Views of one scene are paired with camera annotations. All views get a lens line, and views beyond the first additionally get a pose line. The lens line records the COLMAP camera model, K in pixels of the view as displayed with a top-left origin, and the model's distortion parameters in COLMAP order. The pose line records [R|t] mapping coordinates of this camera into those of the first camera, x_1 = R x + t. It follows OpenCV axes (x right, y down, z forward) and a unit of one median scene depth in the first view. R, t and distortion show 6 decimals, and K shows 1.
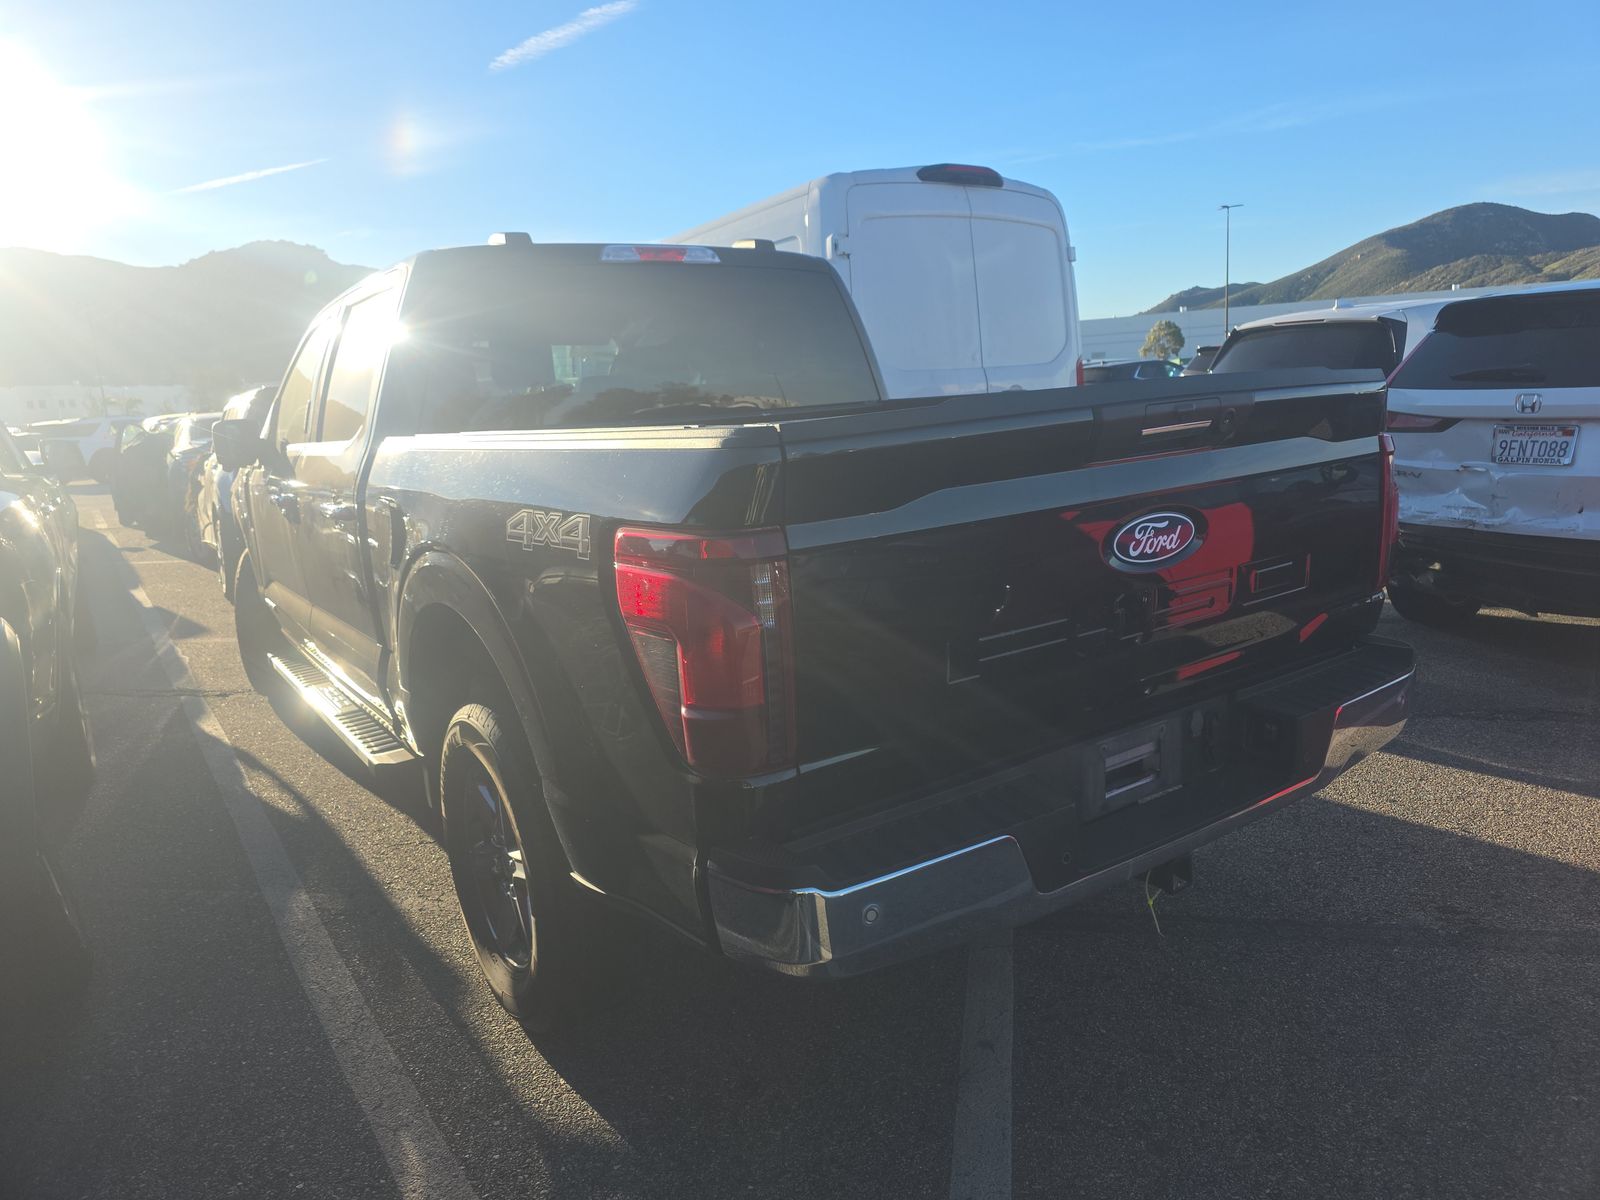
lens RADIAL K [[1082.2, 0, 821.8], [0, 1082.2, 602.4], [0, 0, 1]] dist [0.025989, -0.019477]
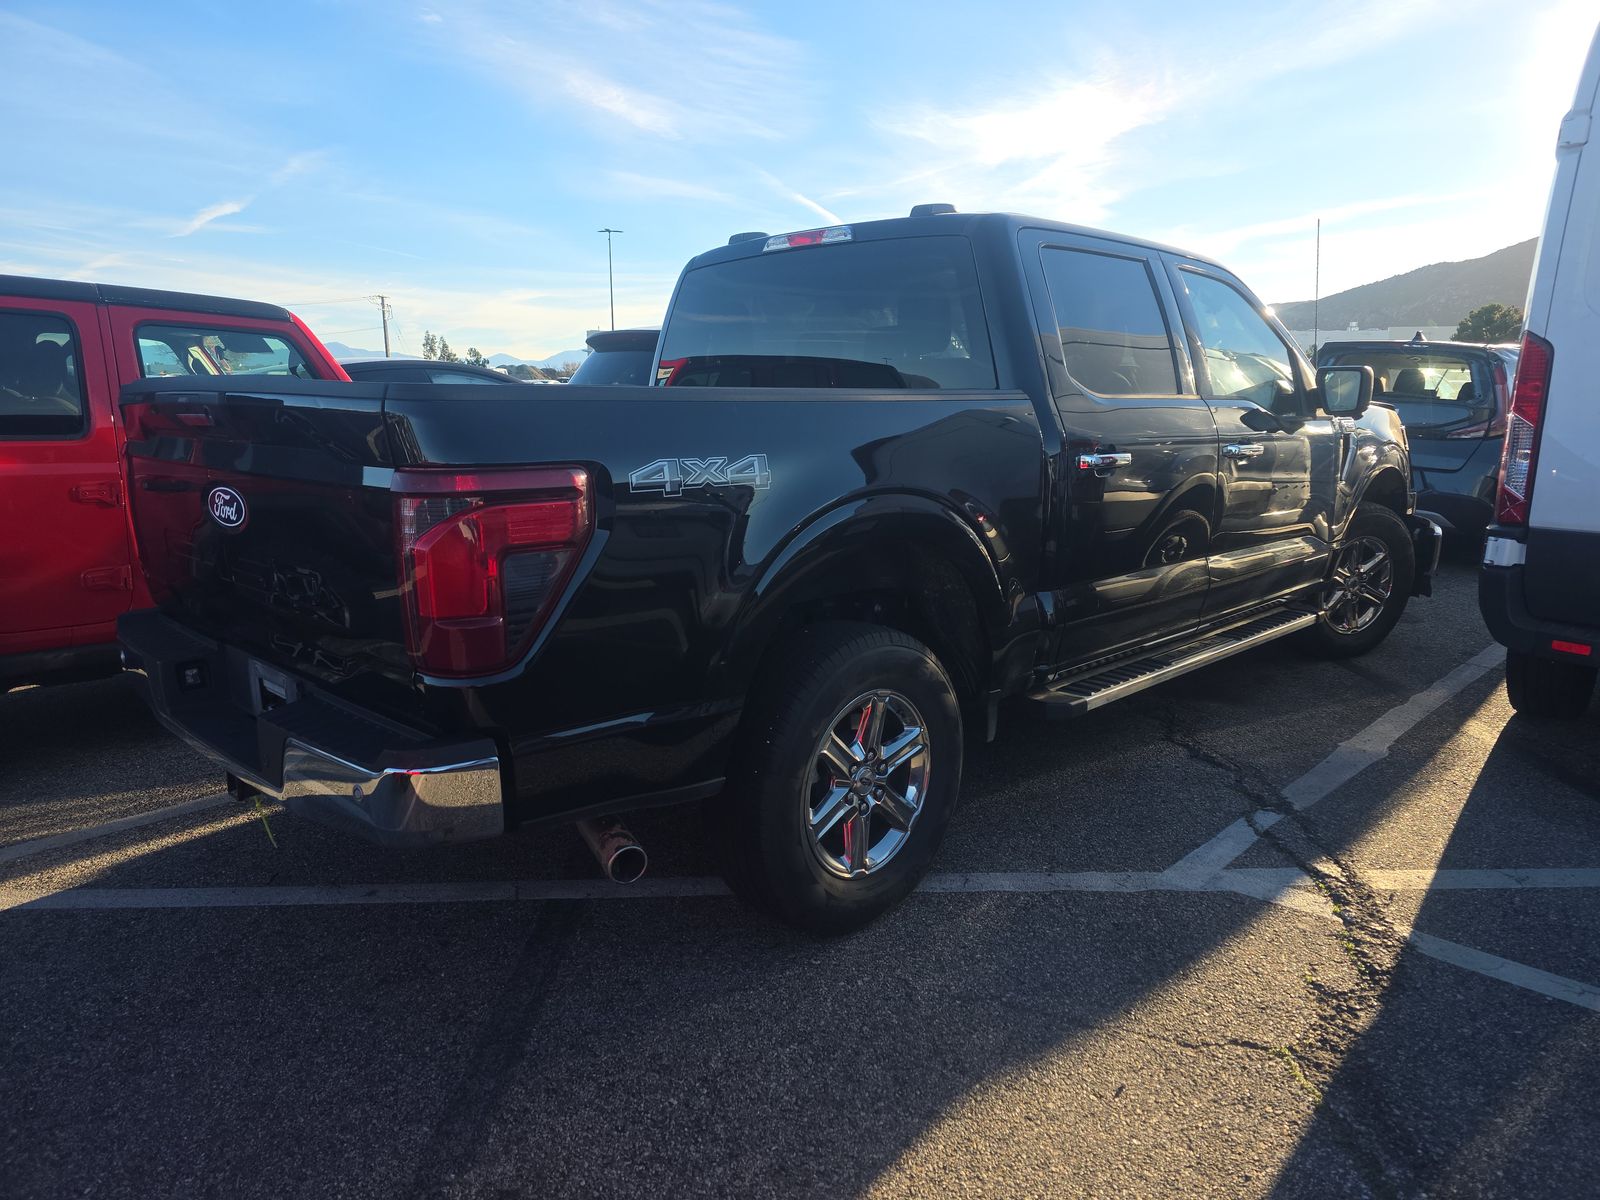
lens RADIAL K [[1082.2, 0, 802.4], [0, 1082.2, 591.6], [0, 0, 1]] dist [0.025989, -0.019477]
pose [[0.180495, 0.248180, -0.951750, 0.953922], [-0.195766, 0.957347, 0.212514, -0.211279], [0.963897, 0.147963, 0.221382, 0.801281]]
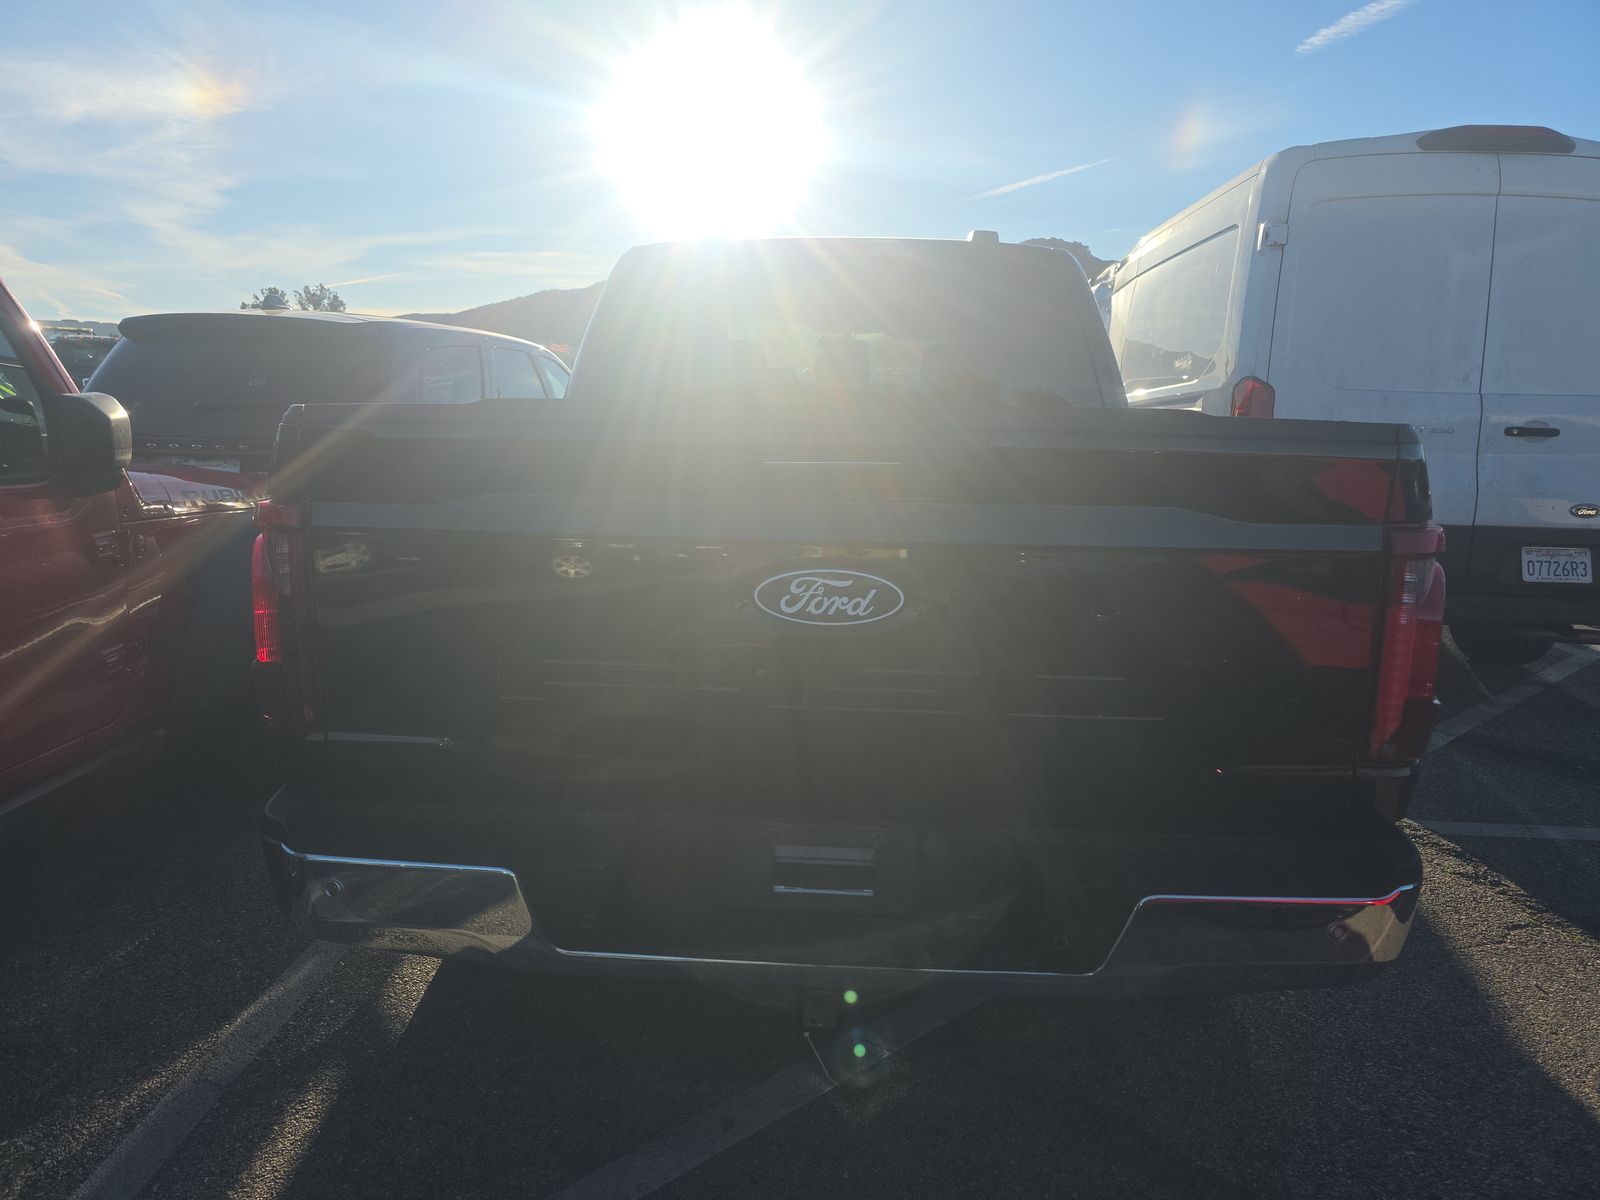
lens RADIAL K [[1082.2, 0, 815.4], [0, 1082.2, 610.1], [0, 0, 1]] dist [0.025989, -0.019477]
pose [[0.778126, 0.193678, -0.597502, 0.477143], [-0.187336, 0.979539, 0.073546, -0.065566], [0.599521, 0.054706, 0.798487, 0.213162]]
